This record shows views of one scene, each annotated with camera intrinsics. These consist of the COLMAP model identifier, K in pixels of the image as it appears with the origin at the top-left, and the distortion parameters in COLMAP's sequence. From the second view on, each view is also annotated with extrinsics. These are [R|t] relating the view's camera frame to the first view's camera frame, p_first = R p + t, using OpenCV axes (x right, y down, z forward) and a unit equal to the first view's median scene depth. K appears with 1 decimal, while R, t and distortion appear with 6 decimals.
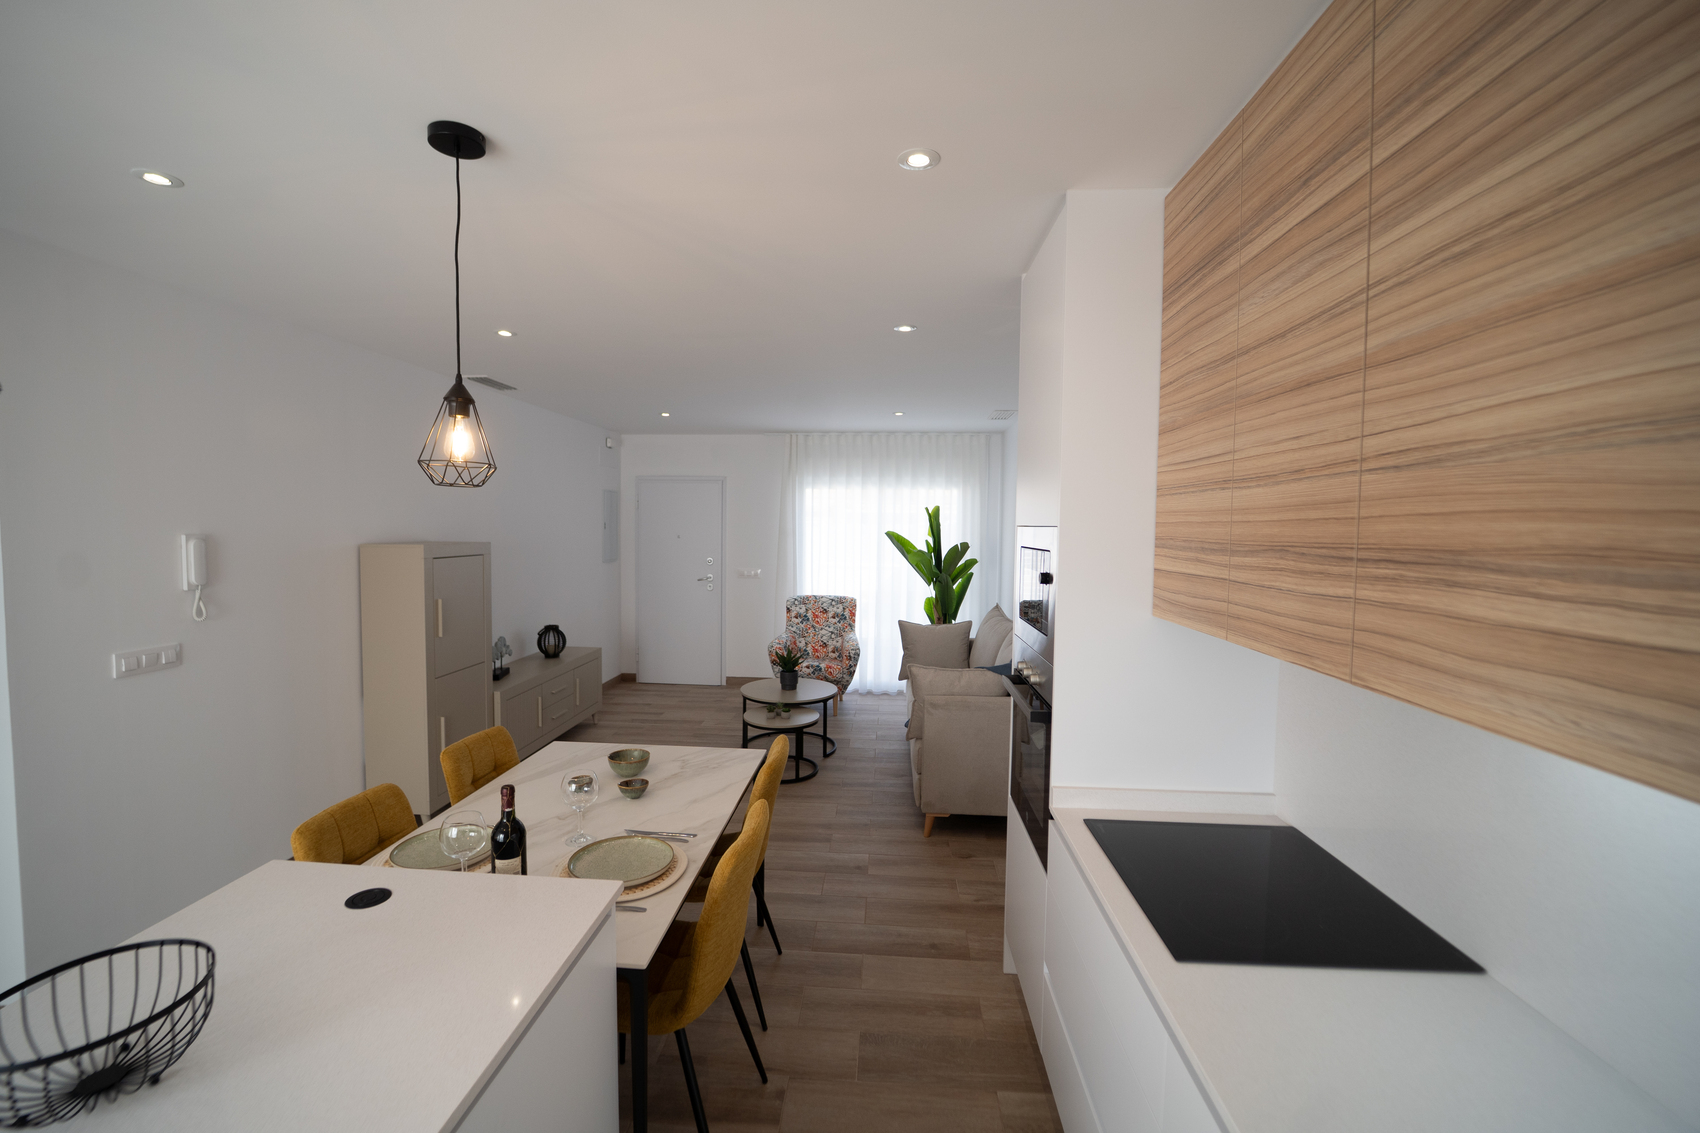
lens RADIAL K [[693.5, 0, 836.9], [0, 693.5, 560.3], [0, 0, 1]] dist [-0.023459, 0.001279]
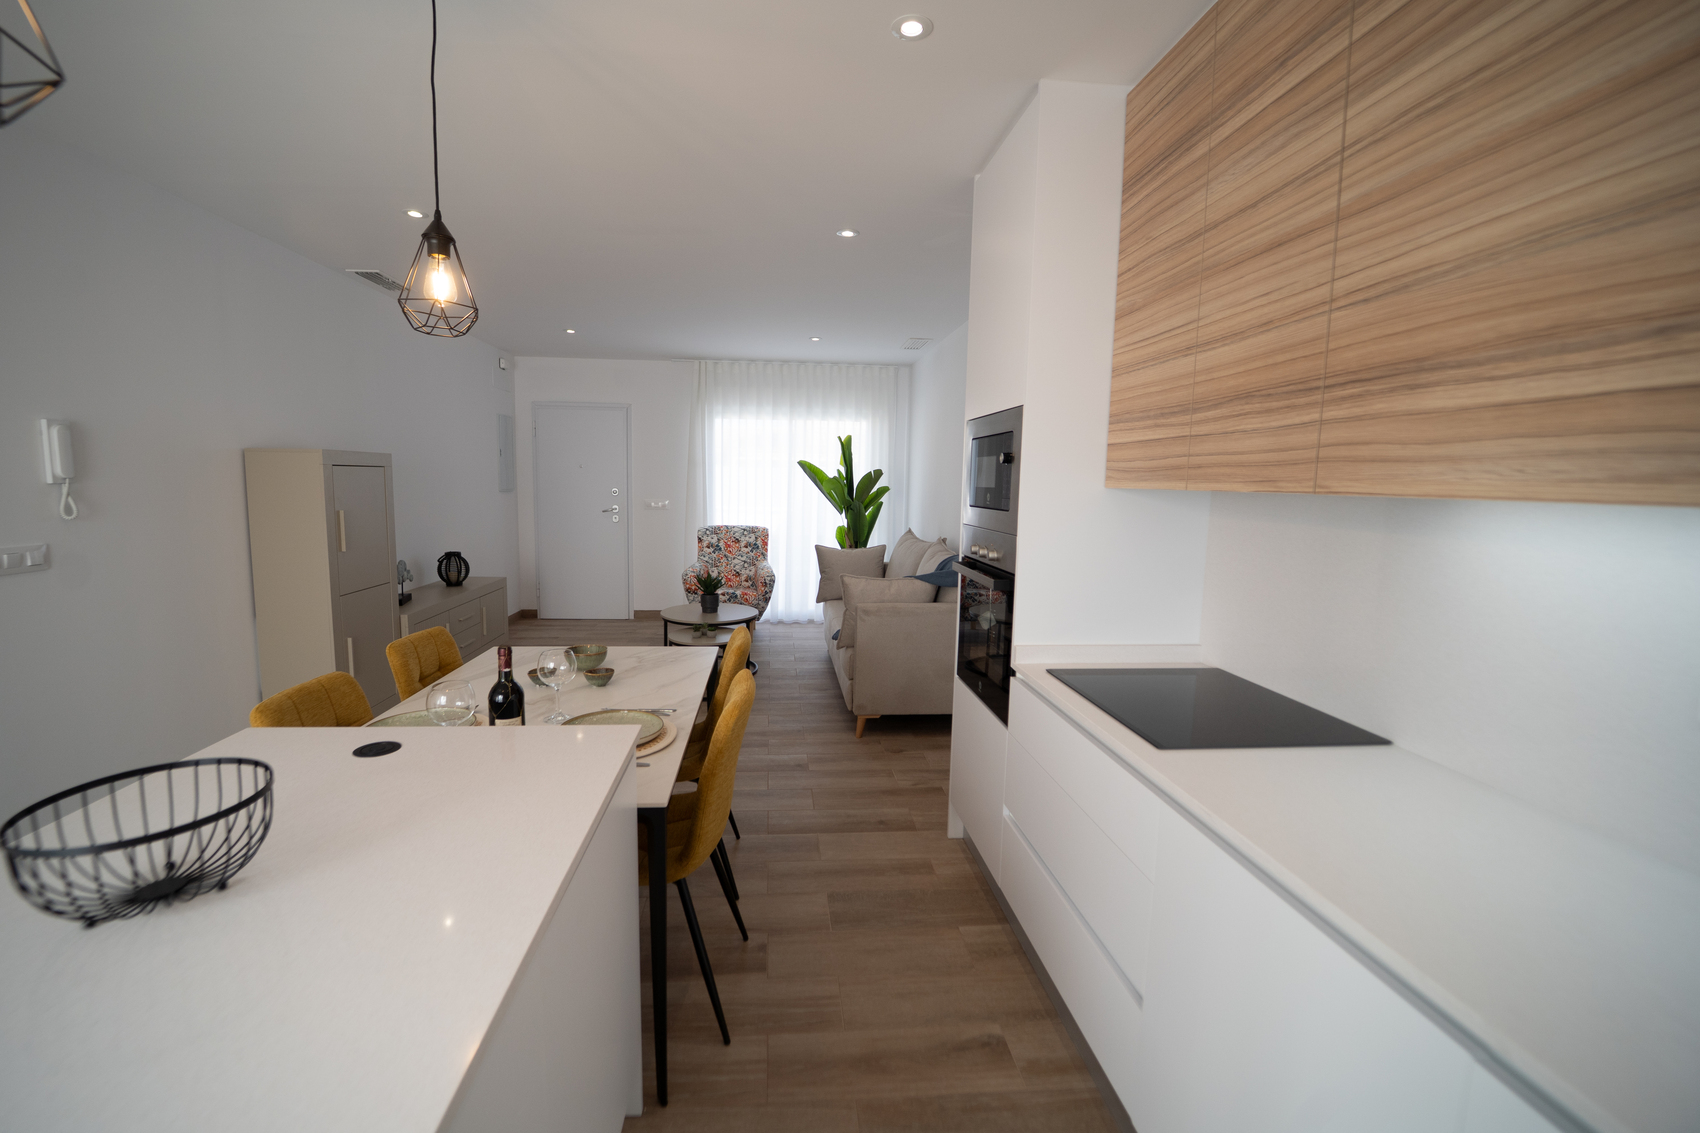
lens RADIAL K [[693.5, 0, 830.1], [0, 693.5, 559.5], [0, 0, 1]] dist [-0.023459, 0.001279]
pose [[0.987331, -0.010730, 0.158309, -0.135353], [0.000336, 0.997850, 0.065532, 0.108518], [-0.158672, -0.064649, 0.985212, -0.023425]]
